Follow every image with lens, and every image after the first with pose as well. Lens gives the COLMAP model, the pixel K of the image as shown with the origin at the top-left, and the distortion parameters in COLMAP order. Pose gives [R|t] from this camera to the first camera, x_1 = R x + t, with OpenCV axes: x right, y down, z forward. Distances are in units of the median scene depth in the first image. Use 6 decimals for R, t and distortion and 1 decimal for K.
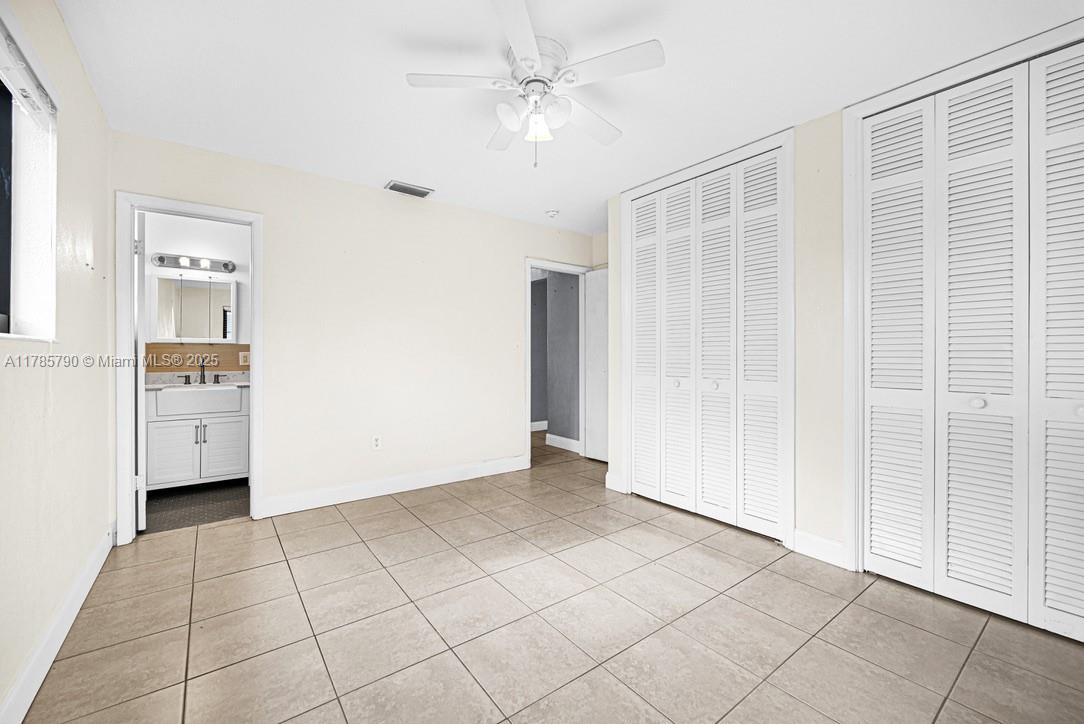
lens RADIAL K [[442.3, 0, 543.4], [0, 442.3, 353.9], [0, 0, 1]] dist [-0.000203, -0.000042]
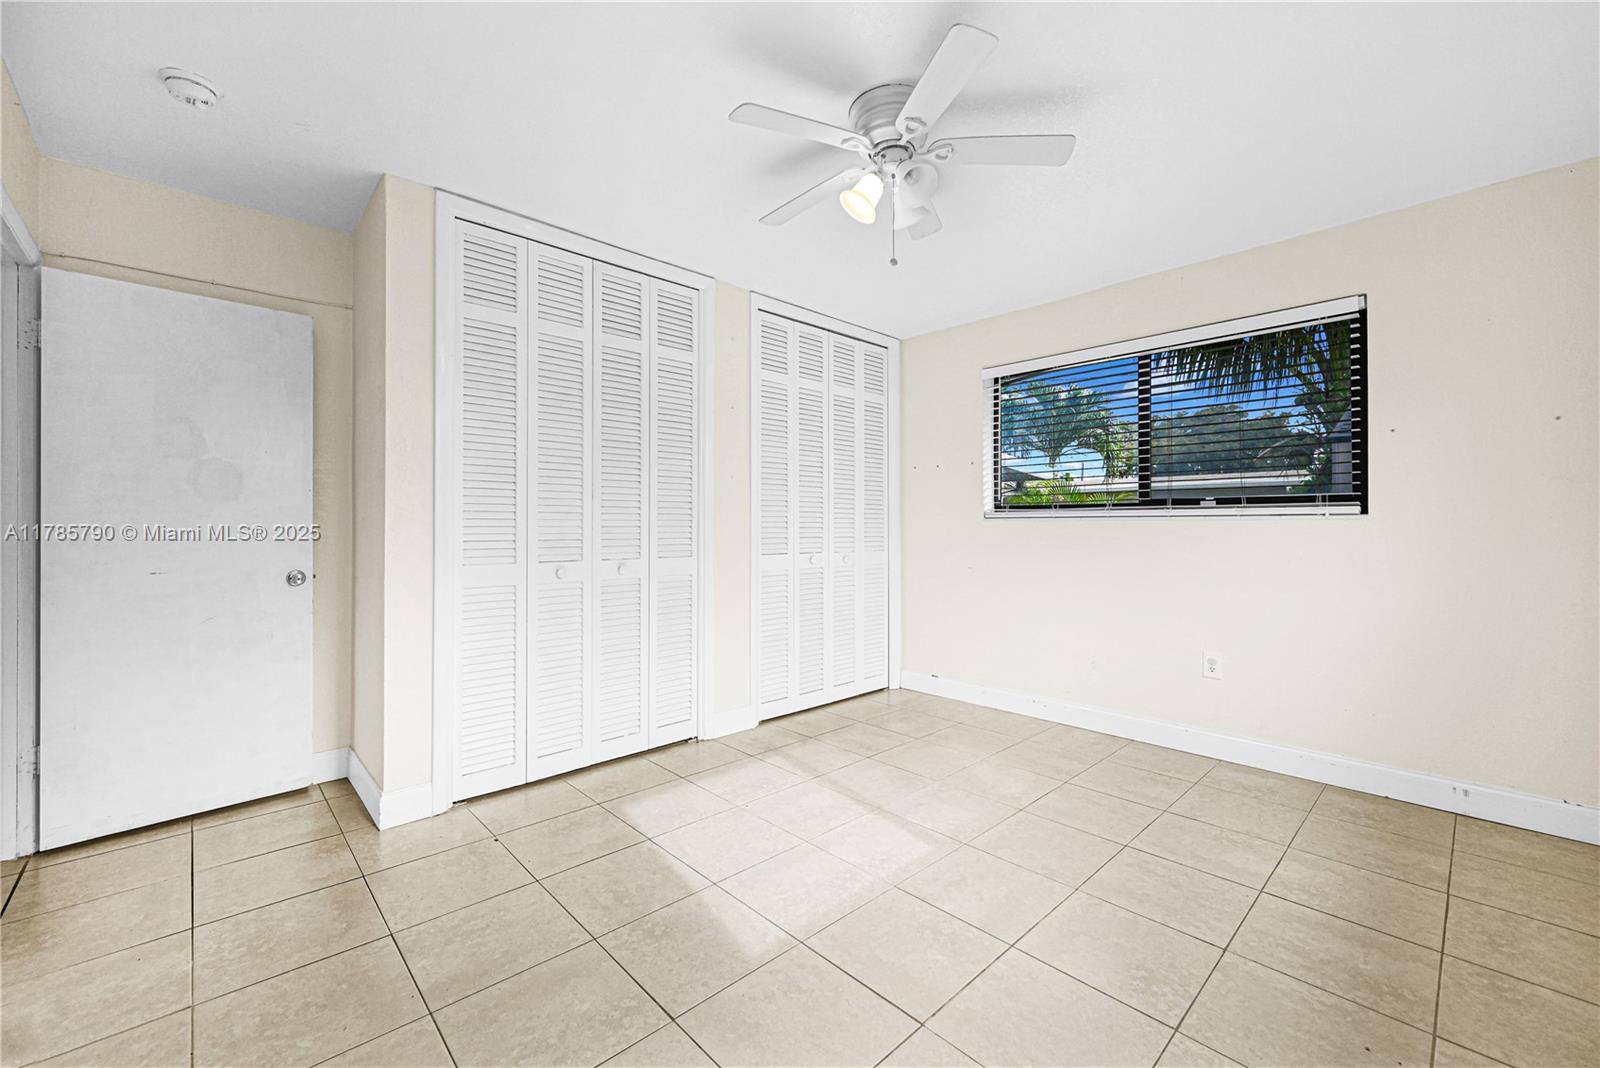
lens RADIAL K [[652.8, 0, 802.1], [0, 652.8, 522.1], [0, 0, 1]] dist [-0.000203, -0.000042]
pose [[-0.112383, 0.000827, 0.993665, -0.752717], [-0.000412, 1.000000, -0.000878, -0.003642], [-0.993665, -0.000508, -0.112383, 0.905799]]
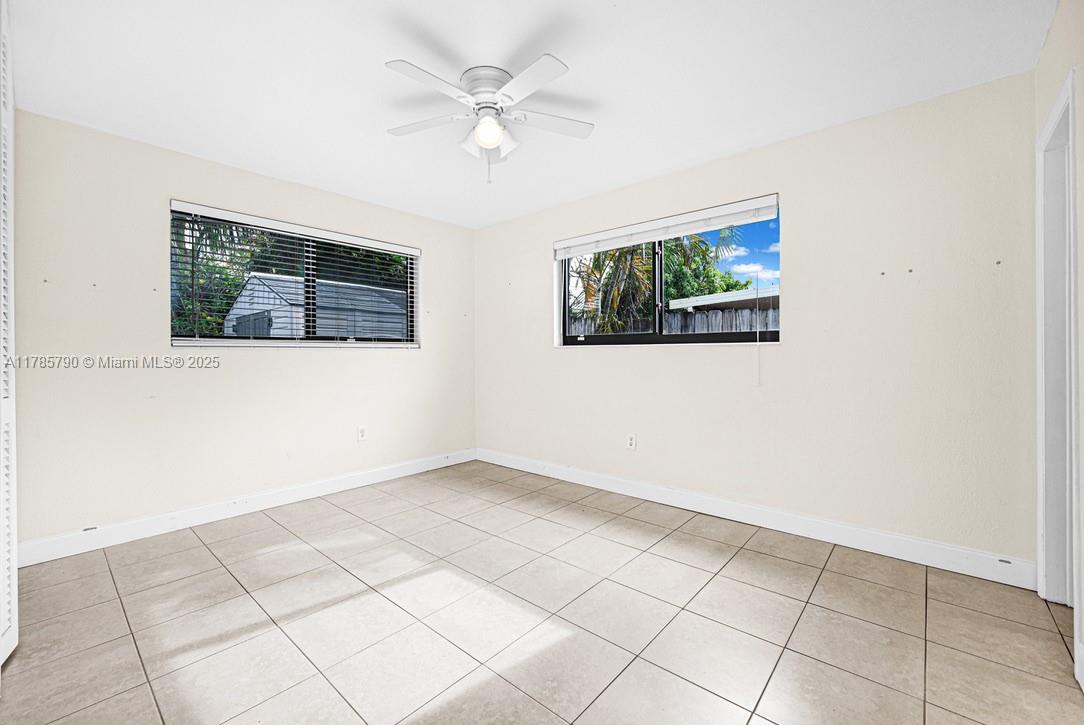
lens RADIAL K [[442.3, 0, 543.4], [0, 442.3, 354.4], [0, 0, 1]] dist [-0.000203, -0.000042]
pose [[-0.978432, 0.005677, -0.206492, 0.055306], [0.006256, 0.999978, -0.002150, 0.012752], [0.206475, -0.003395, -0.978446, 1.505558]]
